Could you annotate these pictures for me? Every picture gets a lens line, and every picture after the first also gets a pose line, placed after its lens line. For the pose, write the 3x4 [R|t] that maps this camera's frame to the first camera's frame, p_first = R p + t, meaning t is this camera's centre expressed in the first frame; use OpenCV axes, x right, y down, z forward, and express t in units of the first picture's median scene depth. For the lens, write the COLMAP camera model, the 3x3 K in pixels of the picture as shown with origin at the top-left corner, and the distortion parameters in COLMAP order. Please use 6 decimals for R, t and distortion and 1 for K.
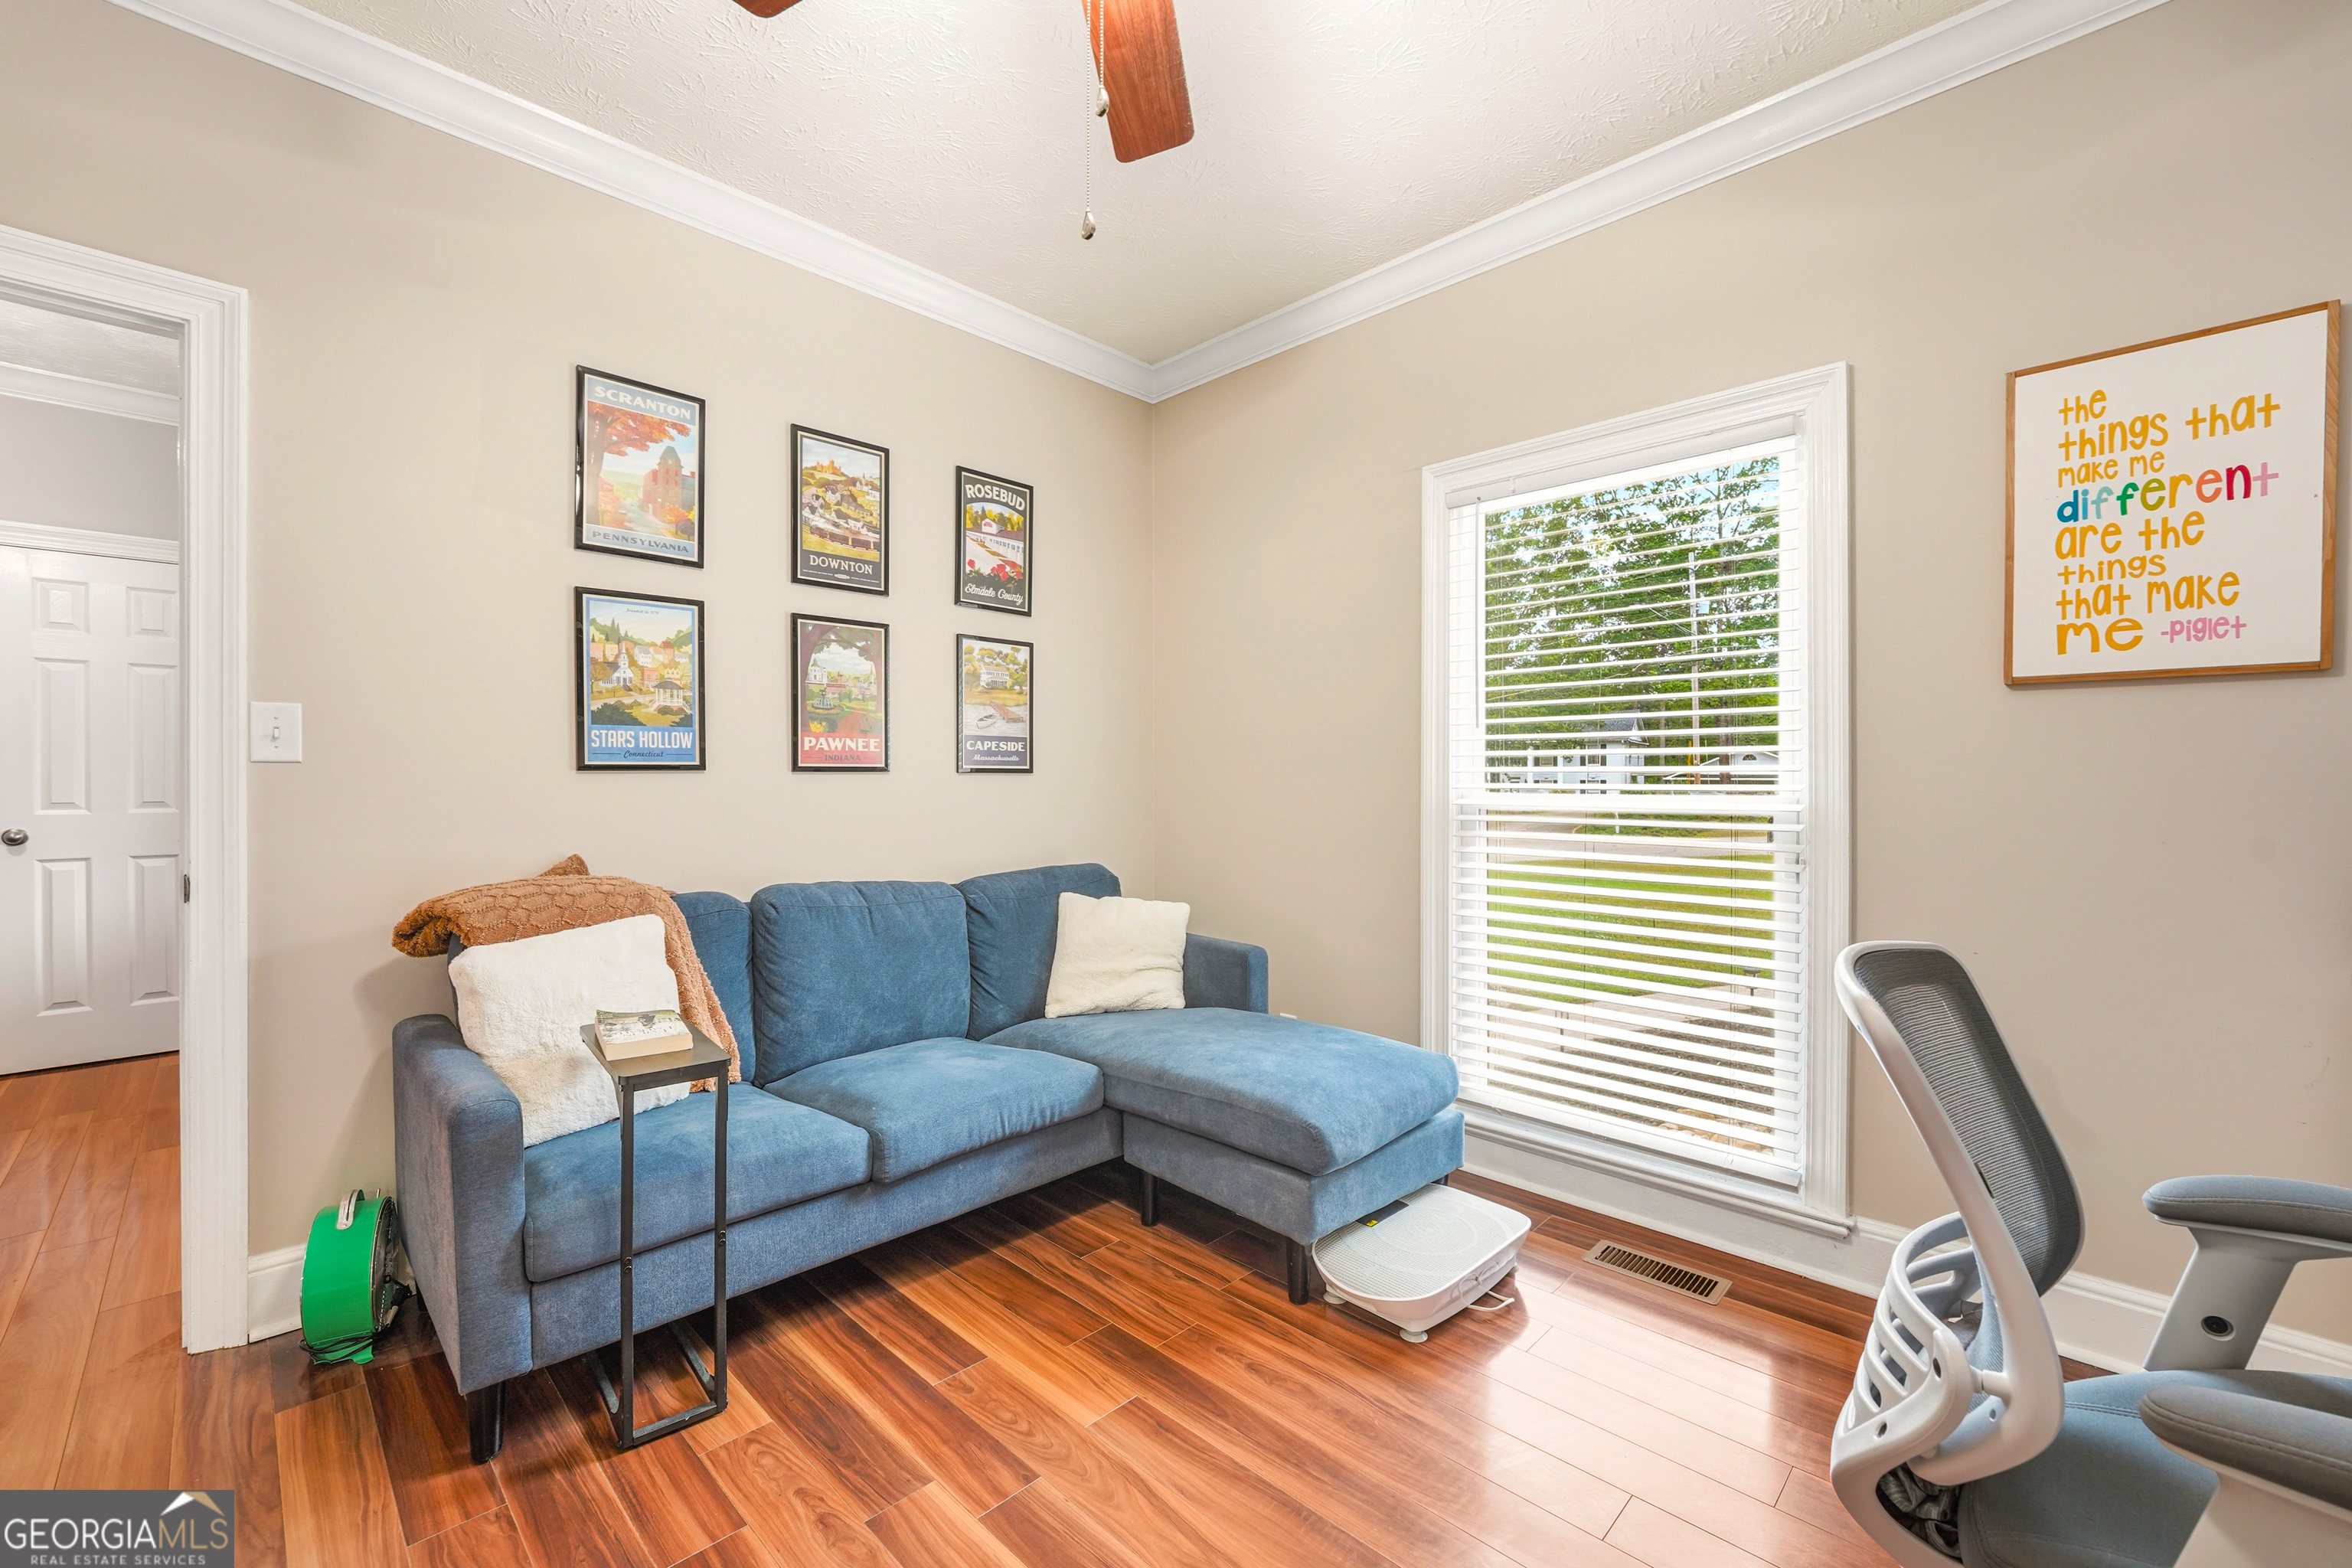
lens RADIAL K [[960.5, 0, 1177.5], [0, 960.5, 795.9], [0, 0, 1]] dist [-0.006937, 0.001444]
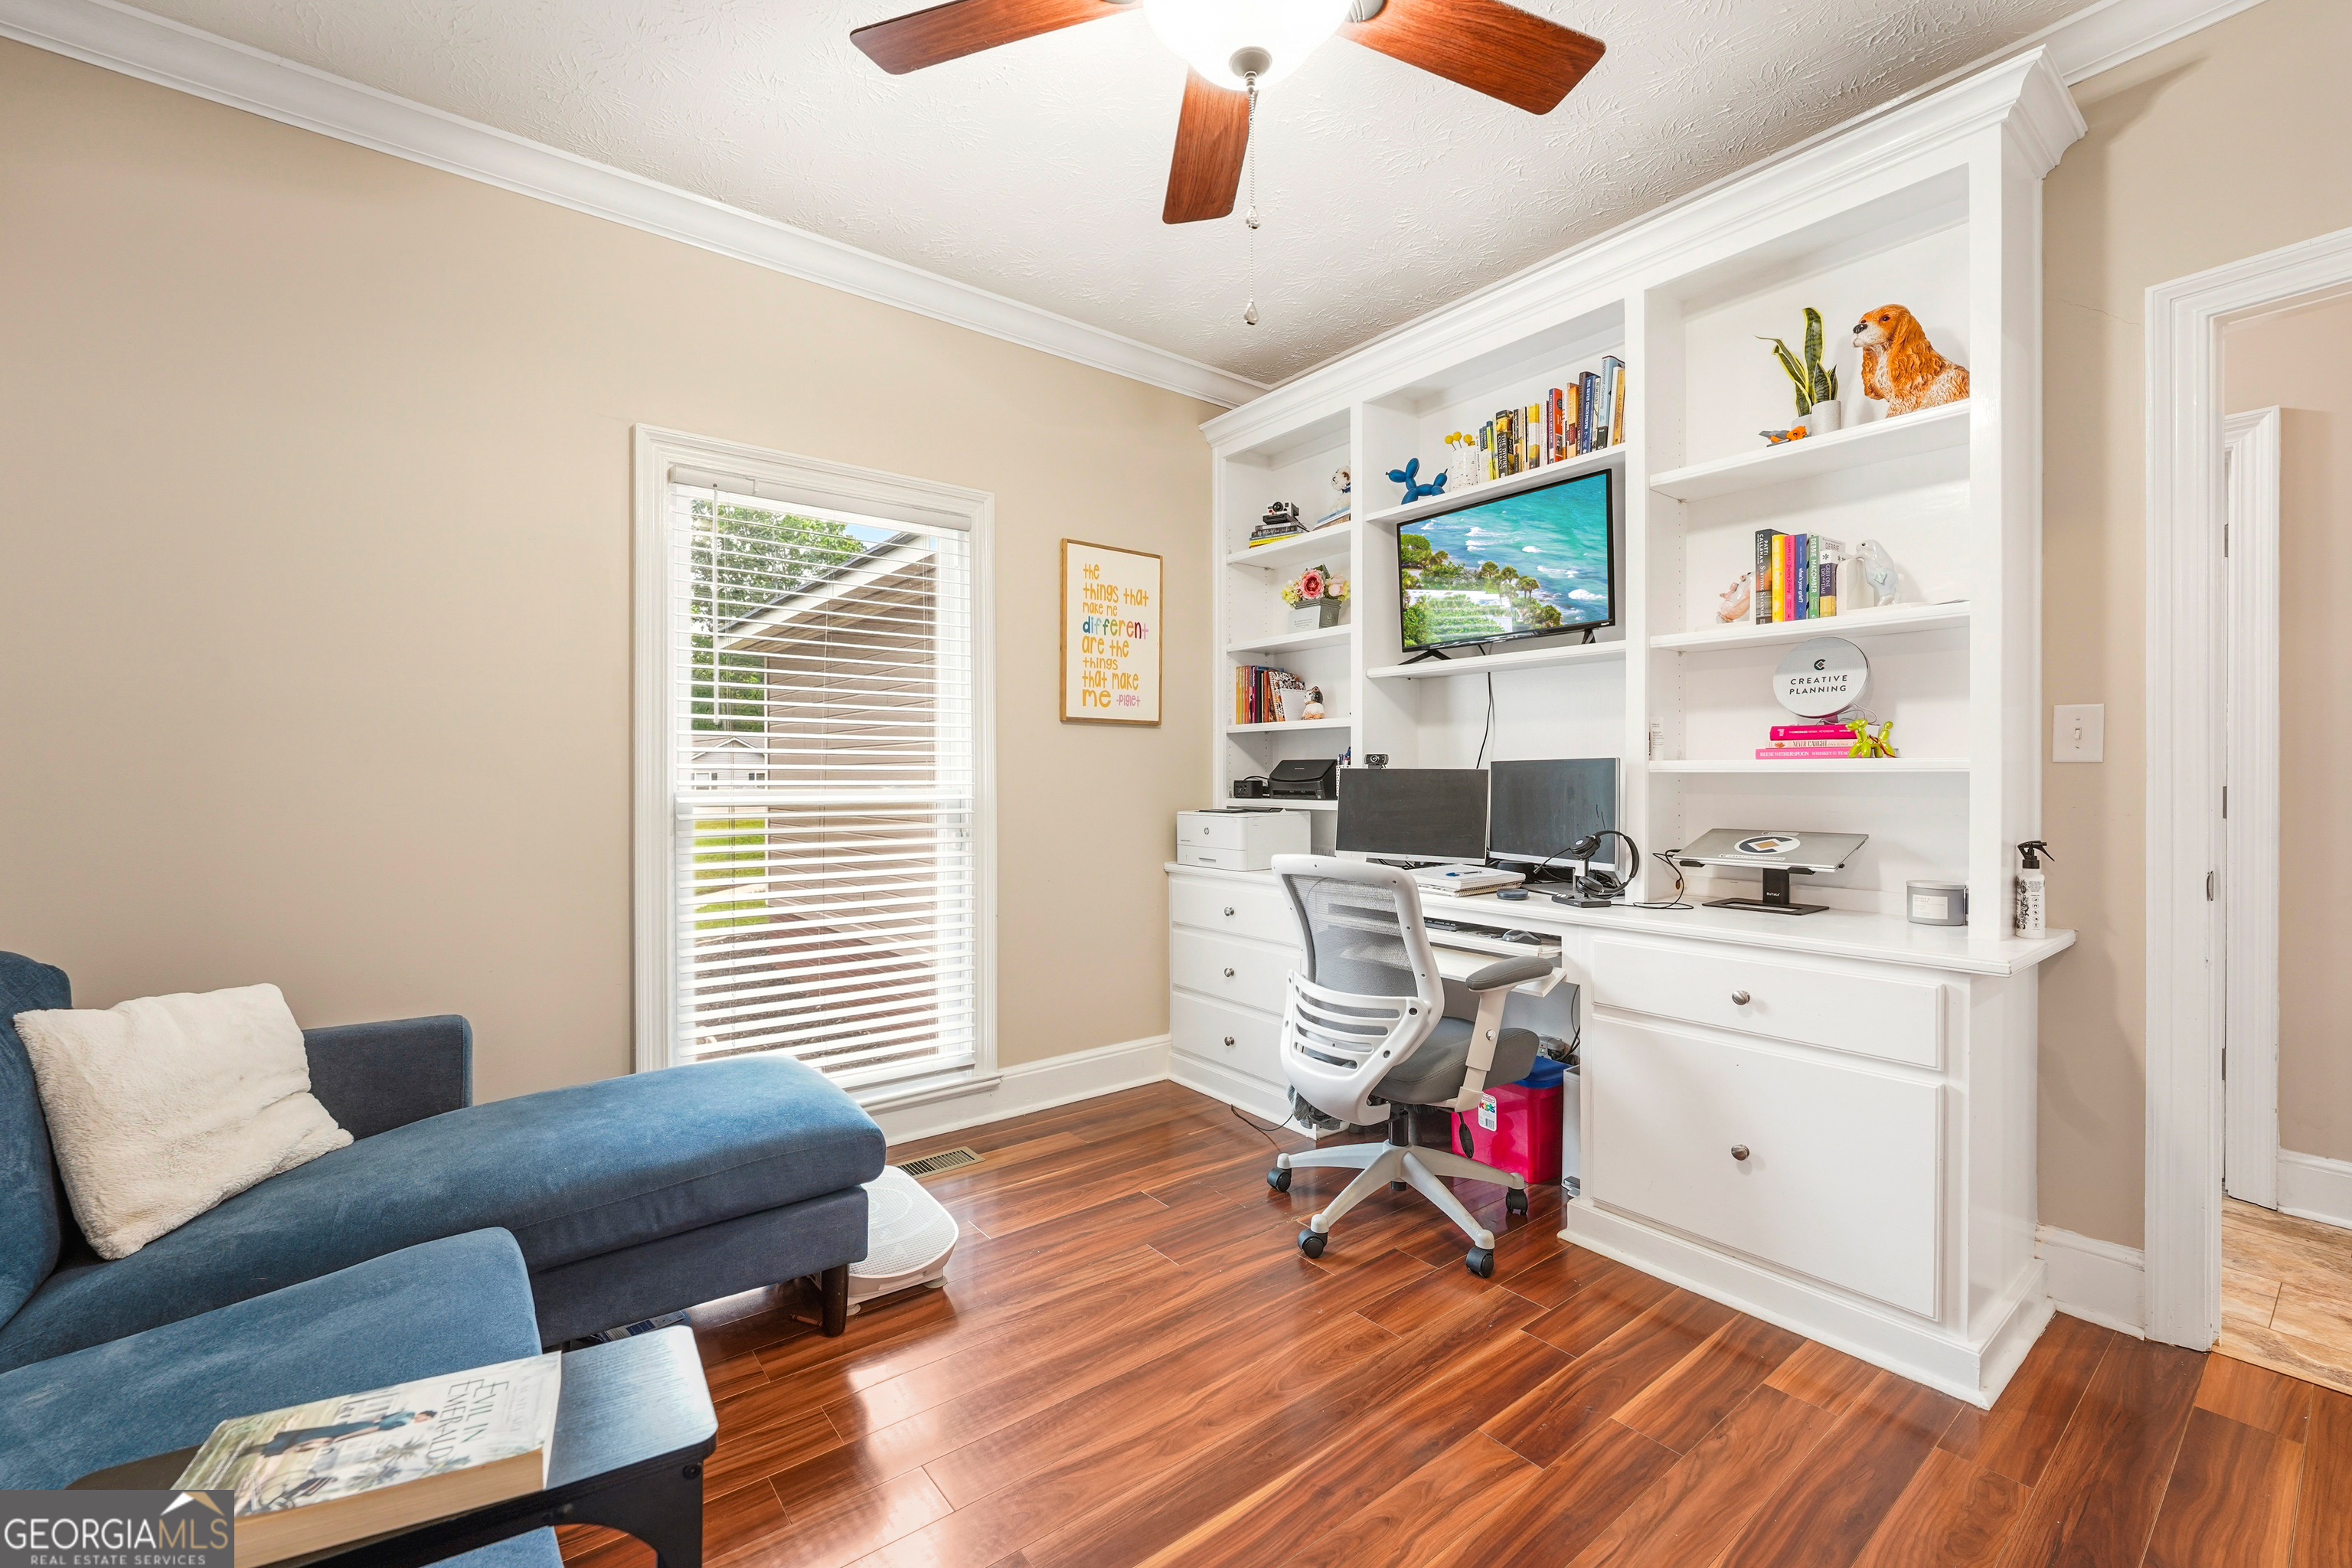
lens RADIAL K [[960.5, 0, 1183.1], [0, 960.5, 782.8], [0, 0, 1]] dist [-0.006937, 0.001444]
pose [[0.127673, -0.012678, 0.991735, -0.855493], [0.013267, 0.999851, 0.011074, -0.022531], [-0.991728, 0.011744, 0.127822, 0.602927]]
